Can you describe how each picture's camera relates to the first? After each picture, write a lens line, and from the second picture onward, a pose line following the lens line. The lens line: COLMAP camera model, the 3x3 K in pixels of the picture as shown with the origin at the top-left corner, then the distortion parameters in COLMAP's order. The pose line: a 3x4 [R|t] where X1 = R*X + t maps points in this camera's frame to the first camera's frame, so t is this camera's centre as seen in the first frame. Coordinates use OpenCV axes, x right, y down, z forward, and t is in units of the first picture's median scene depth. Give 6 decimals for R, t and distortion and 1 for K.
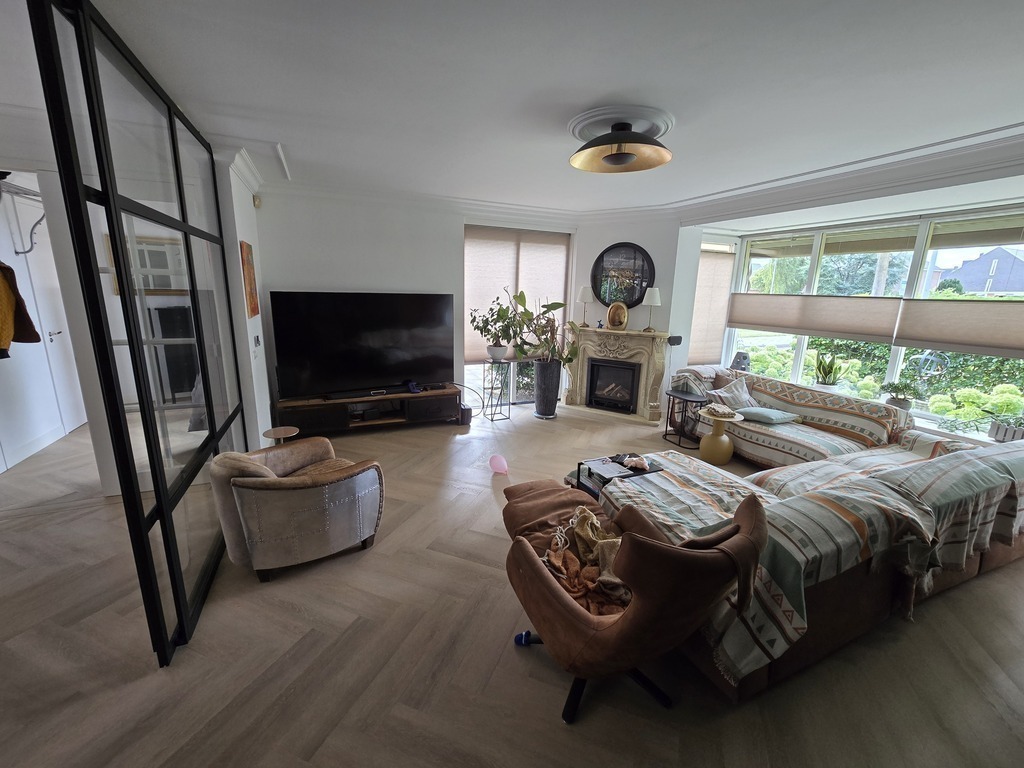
lens RADIAL K [[416.3, 0, 517.6], [0, 416.3, 382.3], [0, 0, 1]] dist [-0.000562, -0.000333]
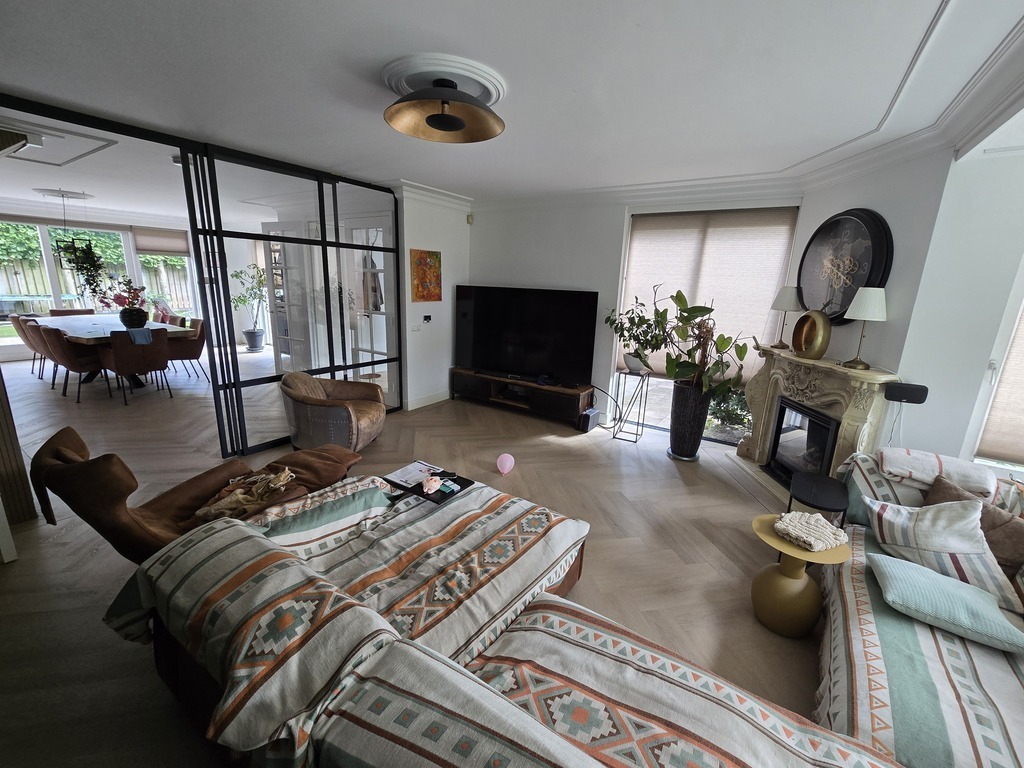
lens RADIAL K [[416.3, 0, 517.6], [0, 416.3, 382.3], [0, 0, 1]] dist [-0.000562, -0.000333]
pose [[0.541687, 0.194946, -0.817662, 0.590706], [-0.207587, 0.973631, 0.094609, -0.069163], [0.814545, 0.118488, 0.567871, 0.368563]]
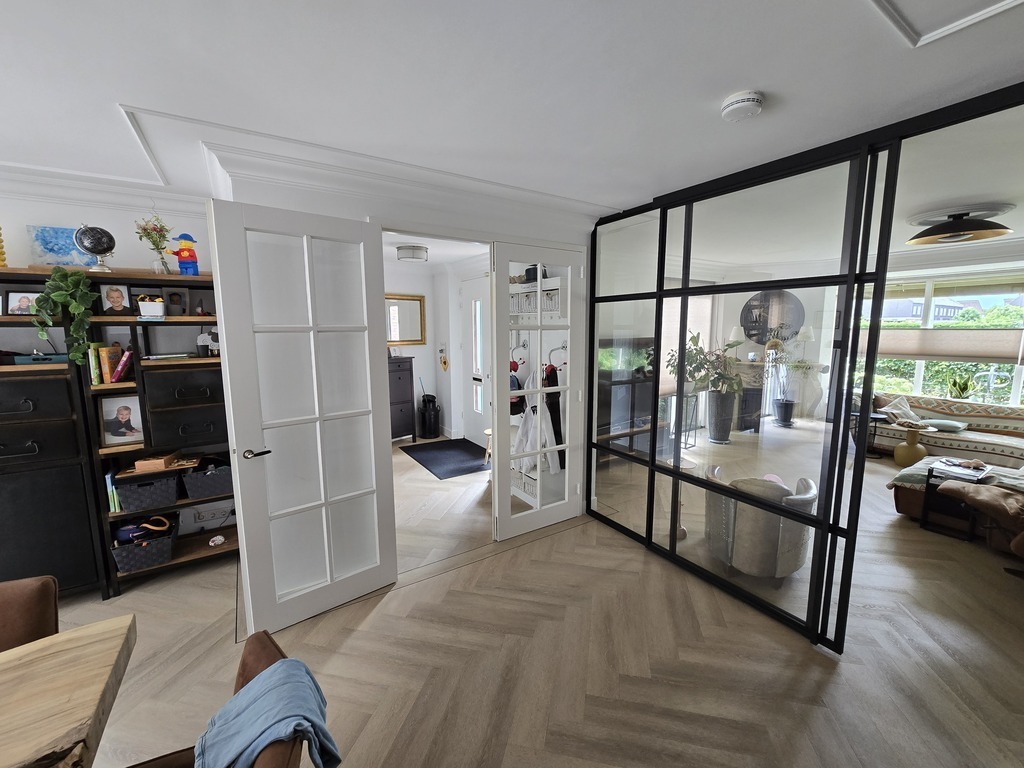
lens RADIAL K [[416.3, 0, 517.6], [0, 416.3, 382.3], [0, 0, 1]] dist [-0.000562, -0.000333]
pose [[0.987911, -0.049665, 0.146854, -0.757611], [0.062765, 0.994320, -0.085953, -0.019463], [-0.141751, 0.094131, 0.985417, -0.045831]]
